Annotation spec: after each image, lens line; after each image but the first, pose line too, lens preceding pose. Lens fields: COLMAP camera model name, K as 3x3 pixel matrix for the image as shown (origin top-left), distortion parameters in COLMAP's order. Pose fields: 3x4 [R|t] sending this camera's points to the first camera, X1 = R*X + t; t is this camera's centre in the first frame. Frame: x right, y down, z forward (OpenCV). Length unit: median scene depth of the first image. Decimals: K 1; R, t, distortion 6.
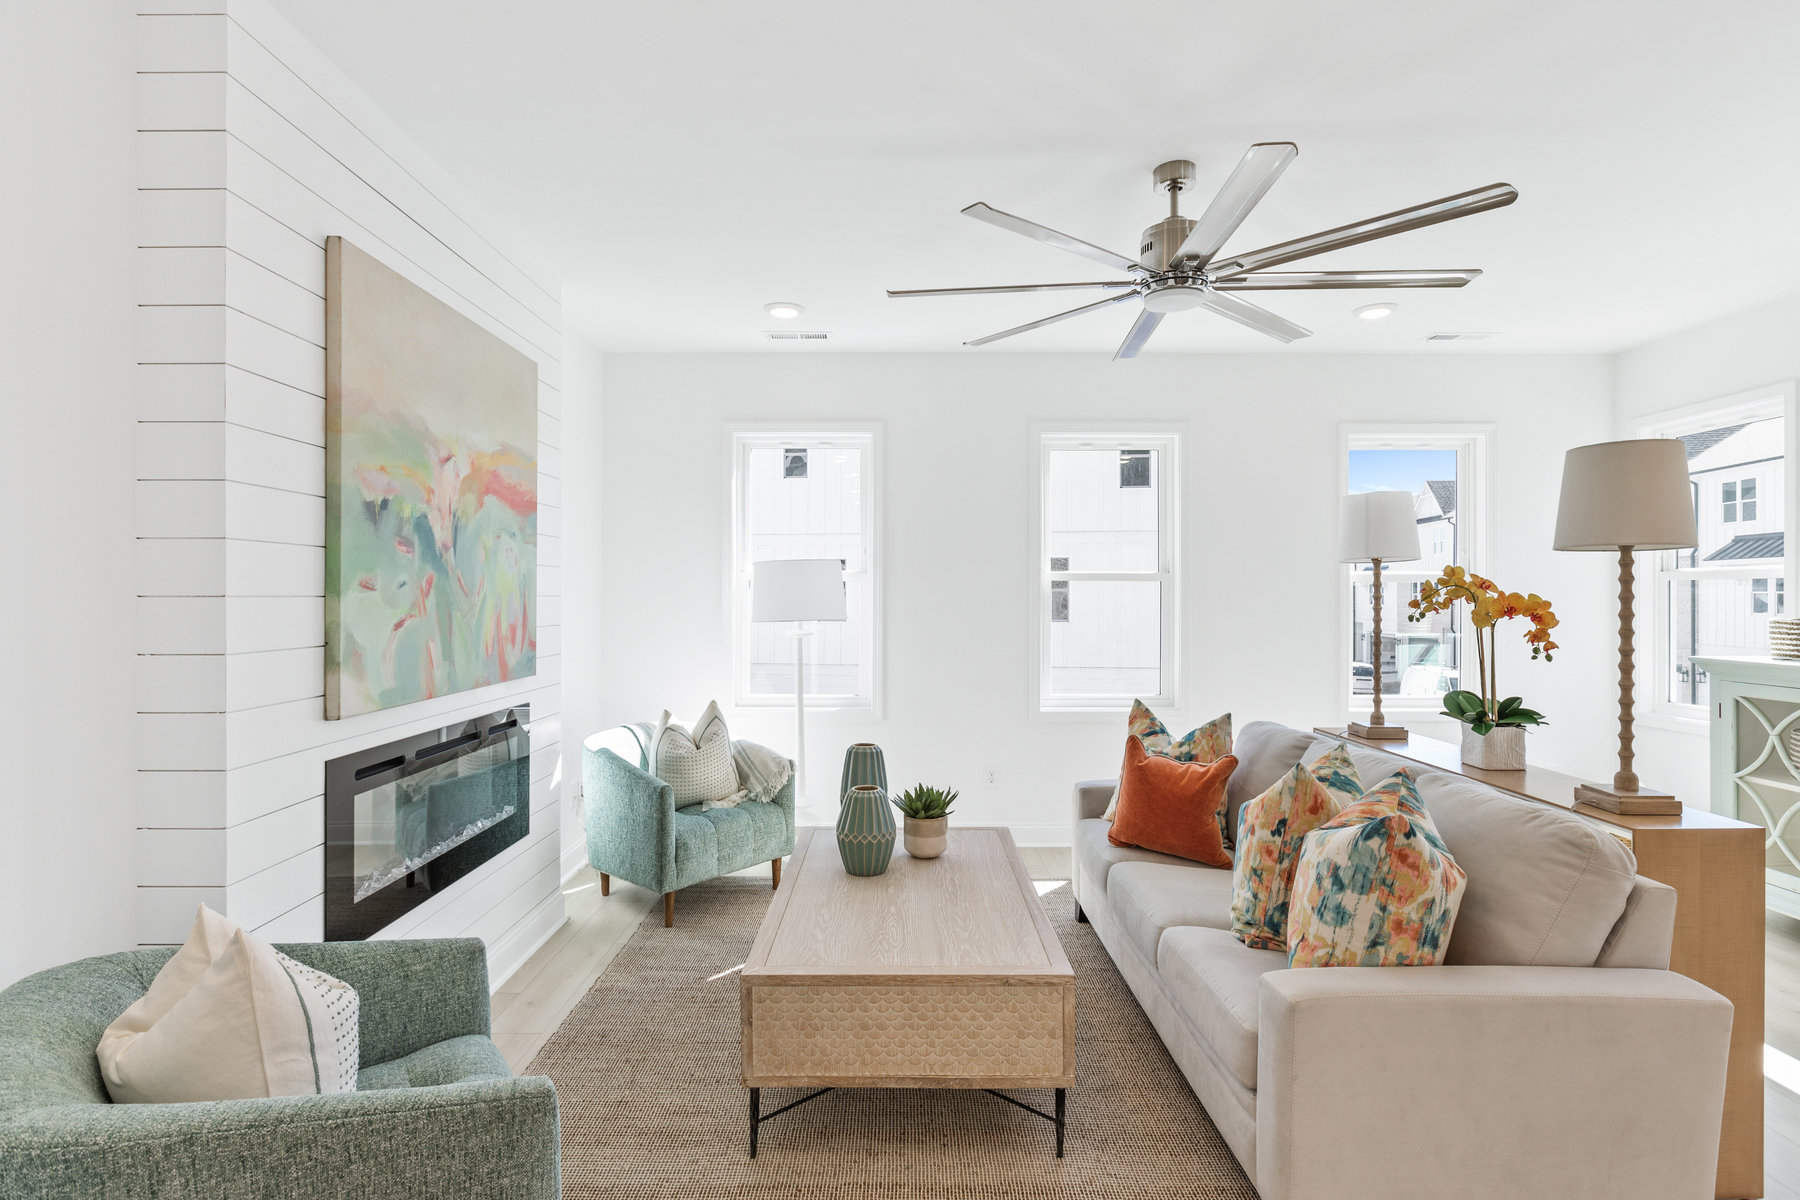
lens RADIAL K [[873.5, 0, 895.5], [0, 873.5, 595.3], [0, 0, 1]] dist [-0.000417, 0.000335]
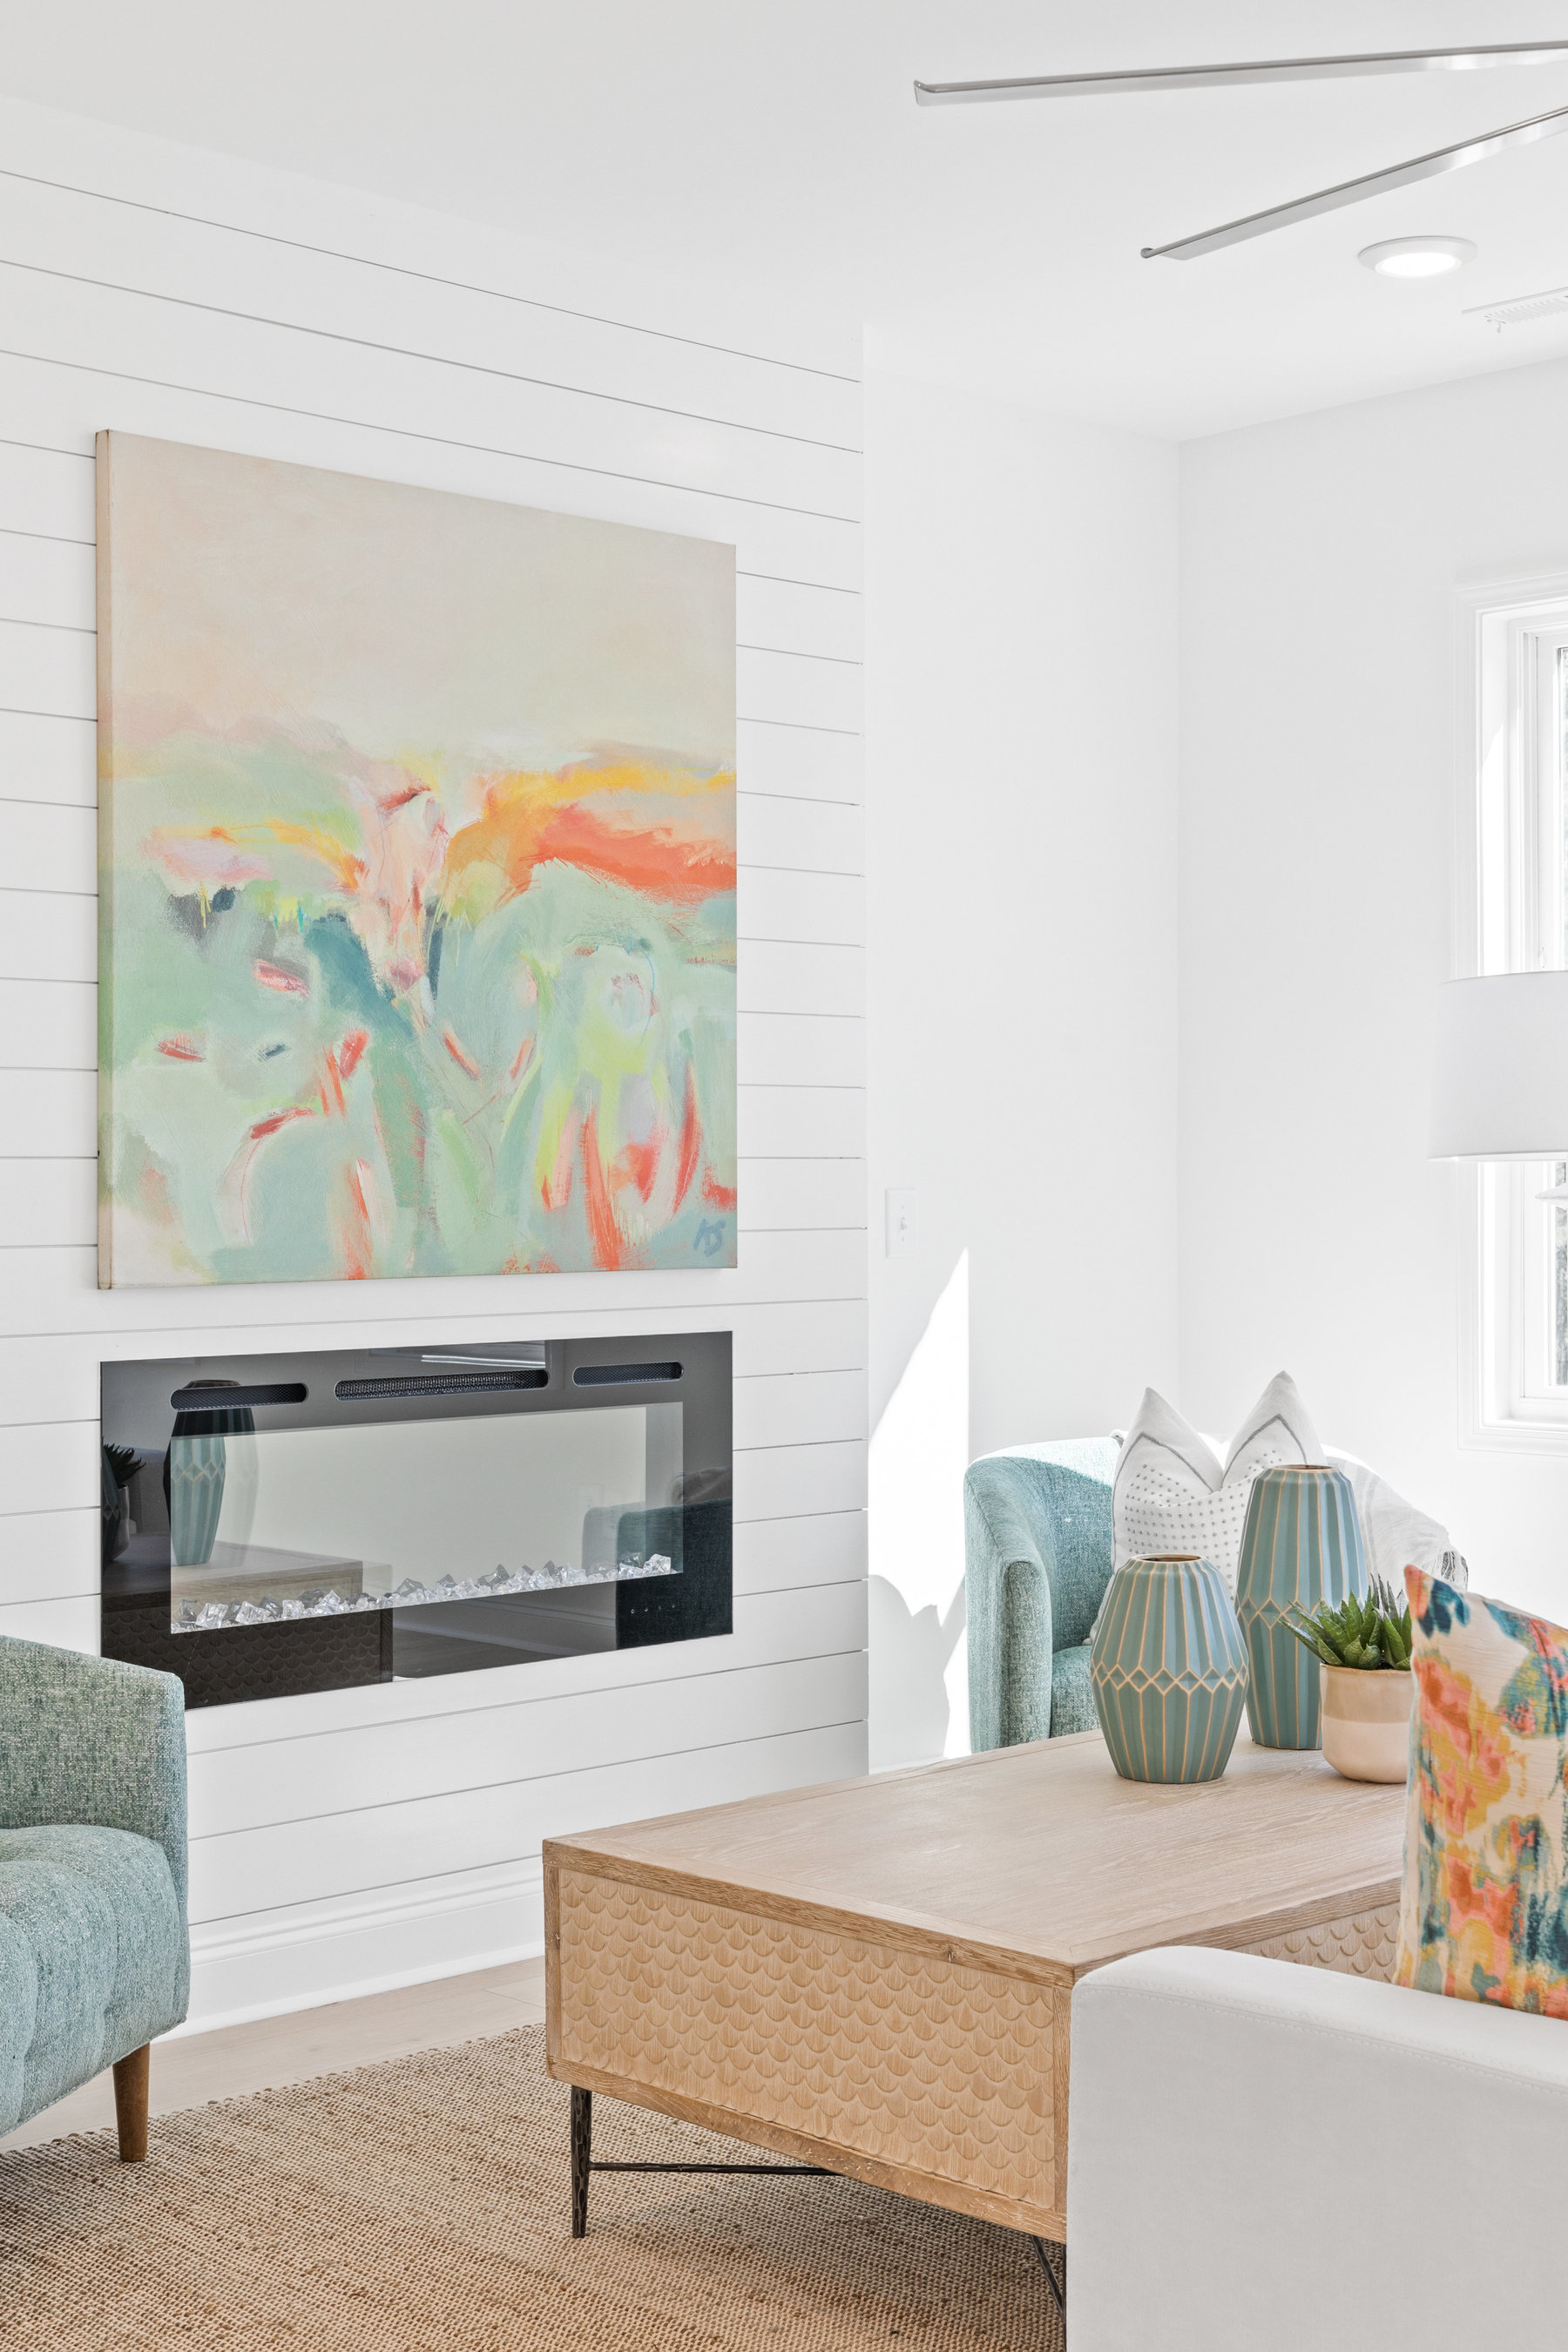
lens RADIAL K [[3111.7, 0, 784.0], [0, 3111.7, 1176.0], [0, 0, 1]] dist [0.000872, -0.031515]
pose [[0.693642, -0.002550, -0.720315, 1.048216], [0.004749, 0.999988, 0.001033, 0.066078], [0.720304, -0.004137, 0.693646, -0.074241]]
